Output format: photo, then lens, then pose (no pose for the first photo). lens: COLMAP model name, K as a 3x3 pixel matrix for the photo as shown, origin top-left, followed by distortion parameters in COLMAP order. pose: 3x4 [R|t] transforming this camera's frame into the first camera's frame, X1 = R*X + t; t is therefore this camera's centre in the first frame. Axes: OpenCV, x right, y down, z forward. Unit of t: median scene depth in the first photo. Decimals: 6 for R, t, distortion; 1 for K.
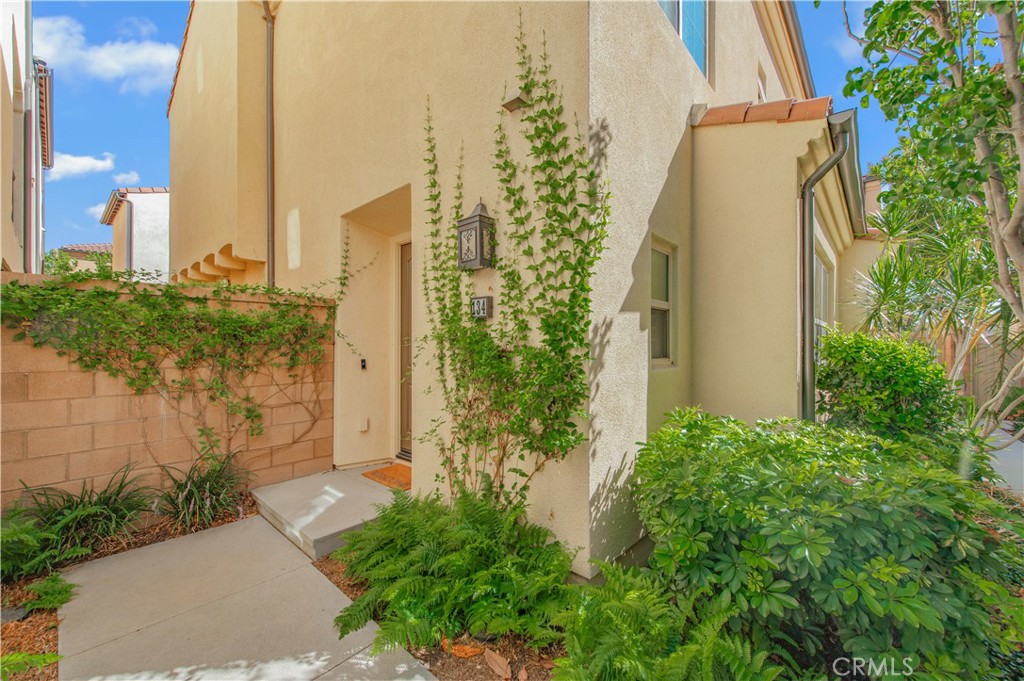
lens RADIAL K [[402.4, 0, 515.0], [0, 402.4, 342.6], [0, 0, 1]] dist [0.019053, -0.003933]
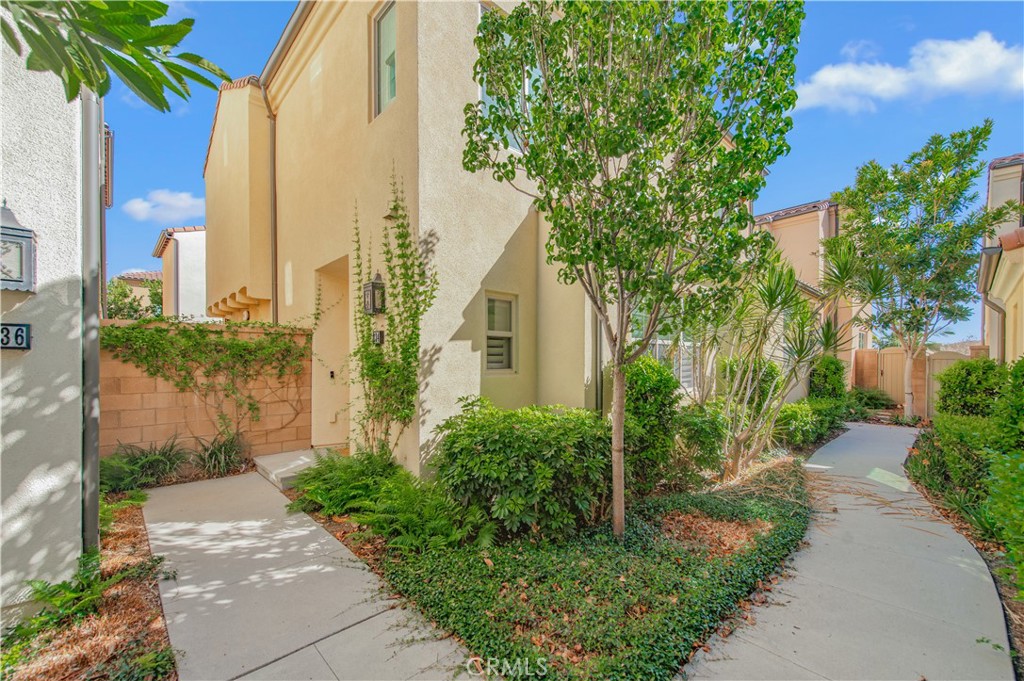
lens RADIAL K [[402.4, 0, 511.9], [0, 402.4, 363.8], [0, 0, 1]] dist [0.019053, -0.003933]
pose [[0.997578, -0.002669, -0.069508, 0.499951], [0.003456, 0.999931, 0.011205, 0.002533], [0.069473, -0.011418, 0.997518, -0.519524]]
